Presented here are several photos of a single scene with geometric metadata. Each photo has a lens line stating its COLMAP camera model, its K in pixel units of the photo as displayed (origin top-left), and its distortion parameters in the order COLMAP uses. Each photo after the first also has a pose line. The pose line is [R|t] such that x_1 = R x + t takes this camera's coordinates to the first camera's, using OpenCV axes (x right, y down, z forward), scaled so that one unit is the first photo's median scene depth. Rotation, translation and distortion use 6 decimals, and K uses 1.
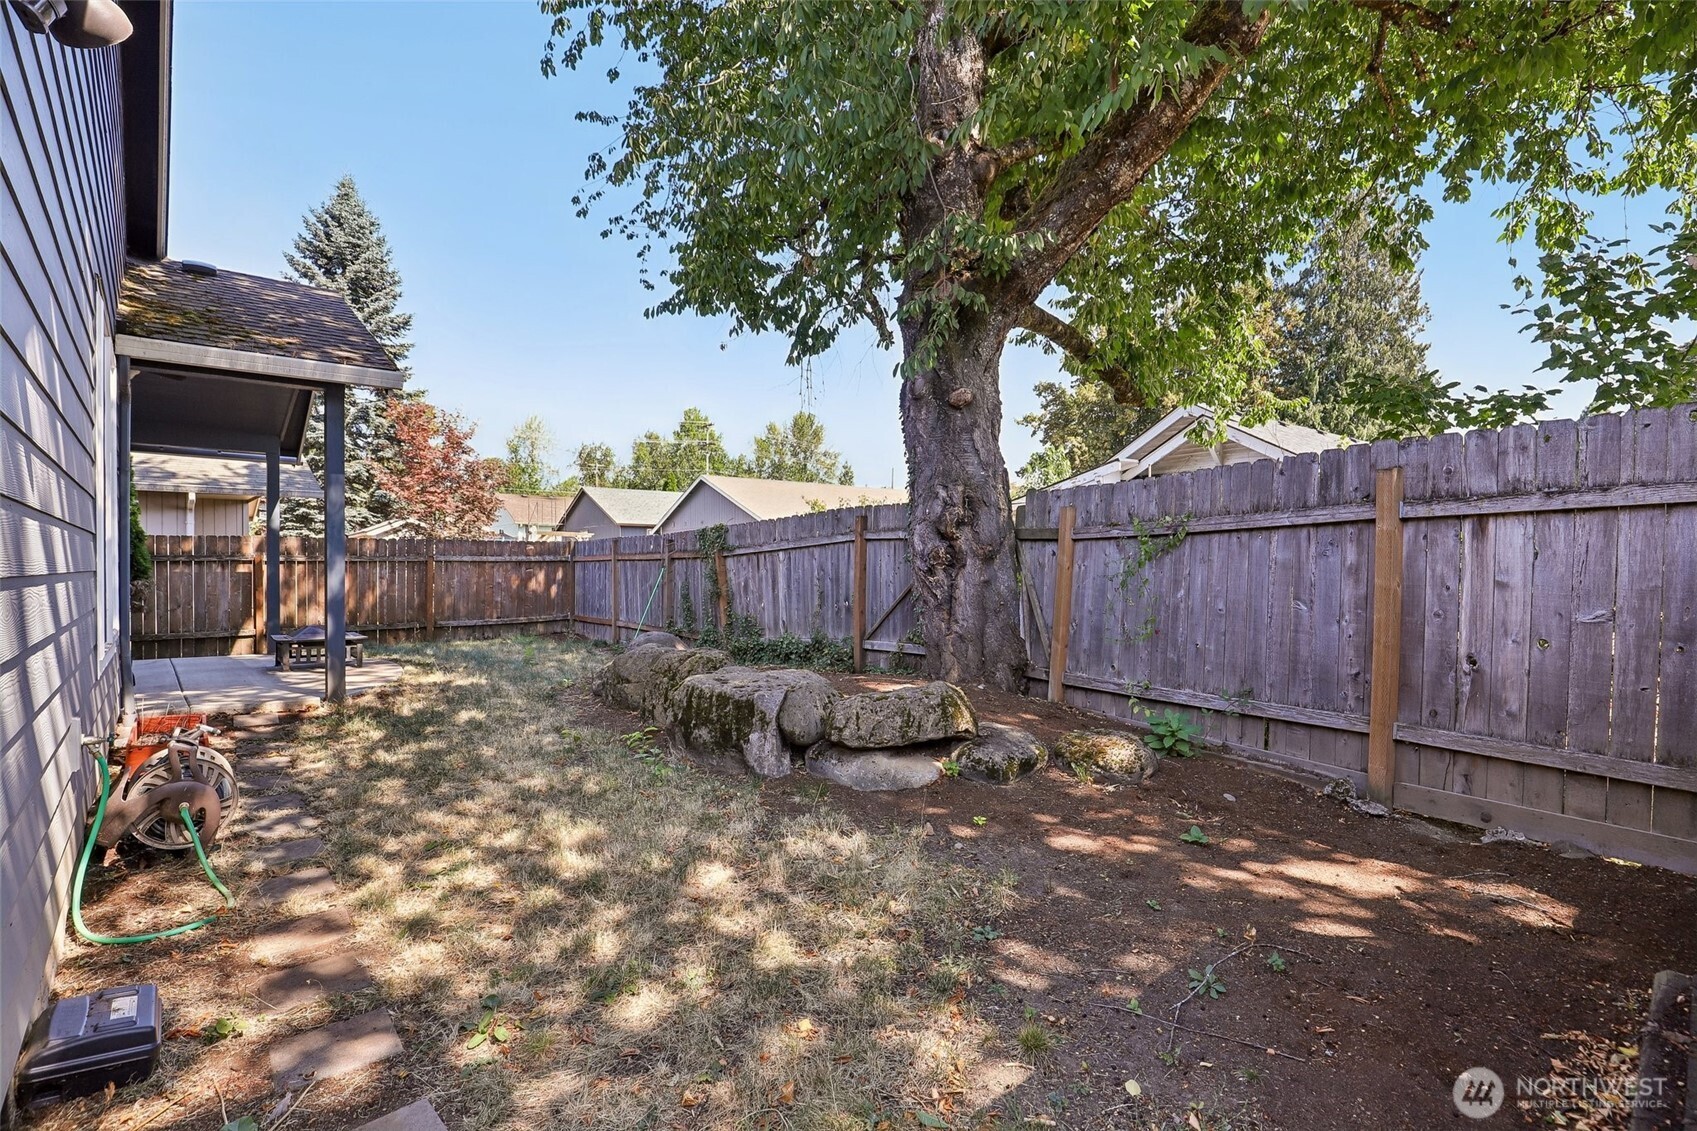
lens RADIAL K [[775.6, 0, 851.1], [0, 775.6, 571.2], [0, 0, 1]] dist [-0.017949, 0.001516]
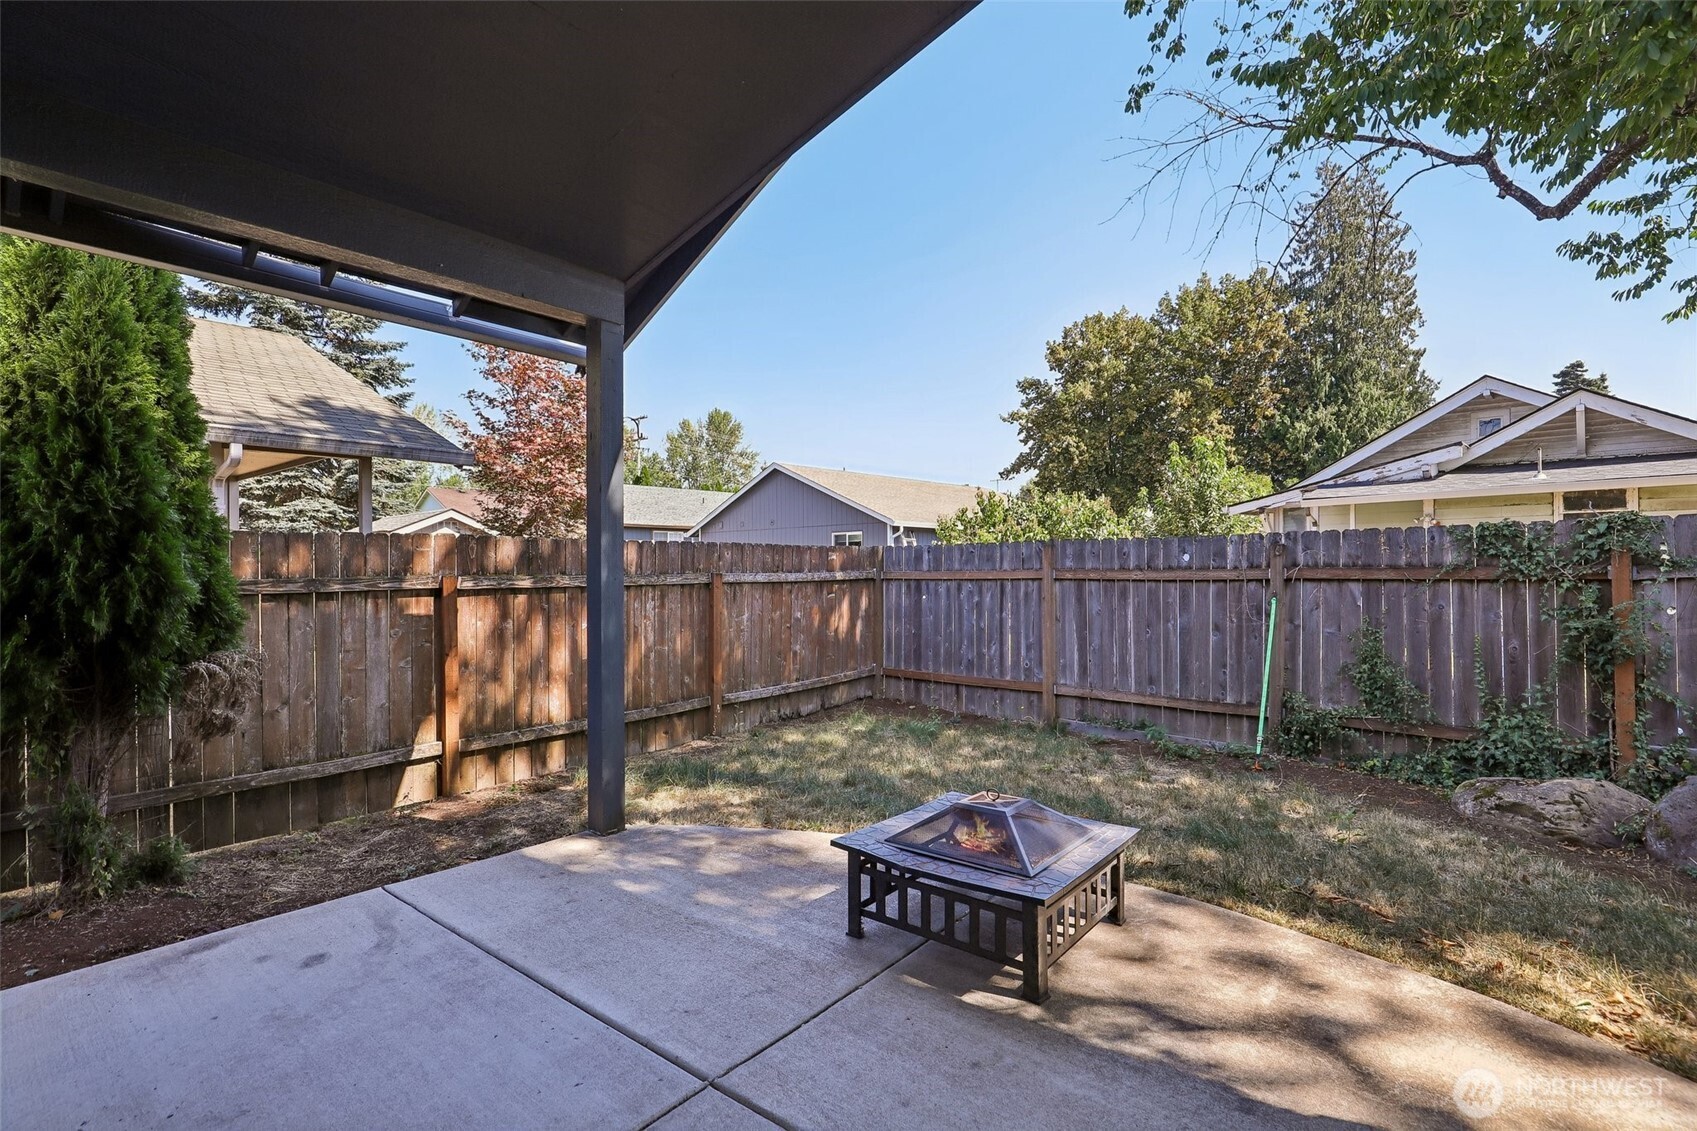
lens RADIAL K [[775.6, 0, 847.4], [0, 775.6, 566.5], [0, 0, 1]] dist [-0.017949, 0.001516]
pose [[0.984415, -0.007275, 0.175711, -0.300314], [0.009712, 0.999868, -0.013014, -0.009345], [-0.175593, 0.014517, 0.984356, 0.246739]]
